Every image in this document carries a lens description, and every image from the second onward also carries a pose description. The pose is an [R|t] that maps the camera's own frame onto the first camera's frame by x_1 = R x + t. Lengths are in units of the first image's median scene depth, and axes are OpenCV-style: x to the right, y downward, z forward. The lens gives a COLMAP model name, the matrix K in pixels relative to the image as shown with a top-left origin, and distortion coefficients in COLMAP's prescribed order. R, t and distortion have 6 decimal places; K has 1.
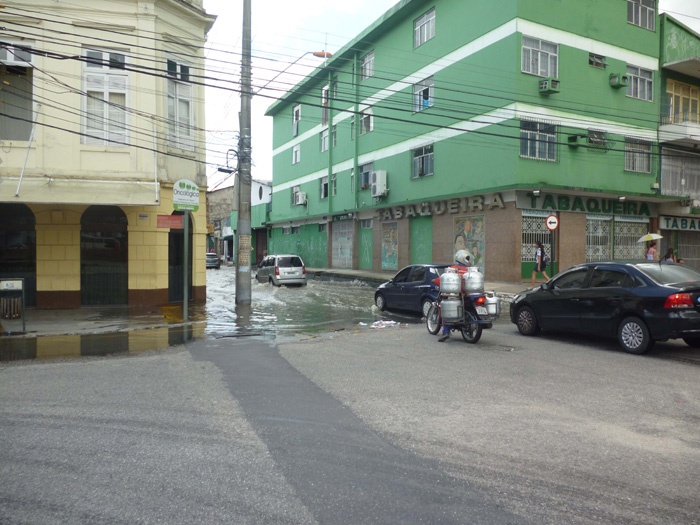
lens RADIAL K [[587.6, 0, 350.0], [0, 587.6, 262.8], [0, 0, 1]] dist [-0.009713, -0.006687]
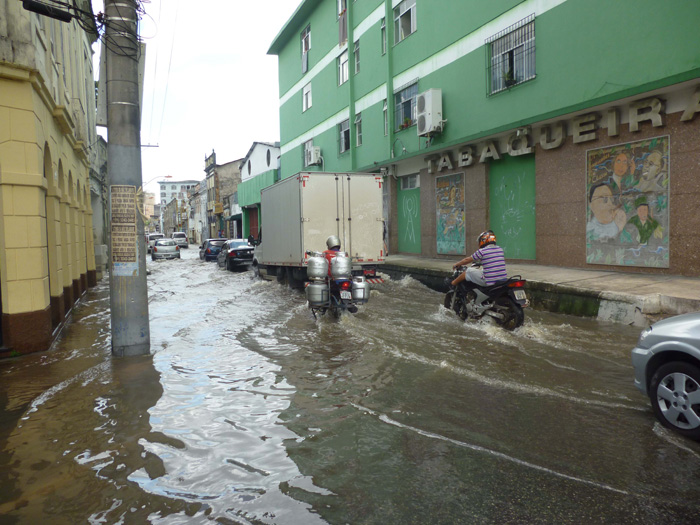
lens RADIAL K [[587.6, 0, 350.3], [0, 587.6, 264.5], [0, 0, 1]] dist [-0.009713, -0.006687]
pose [[0.998042, -0.024998, -0.057332, -0.001394], [0.027057, 0.999006, 0.035436, -0.001434], [0.056389, -0.036918, 0.997726, 0.366914]]
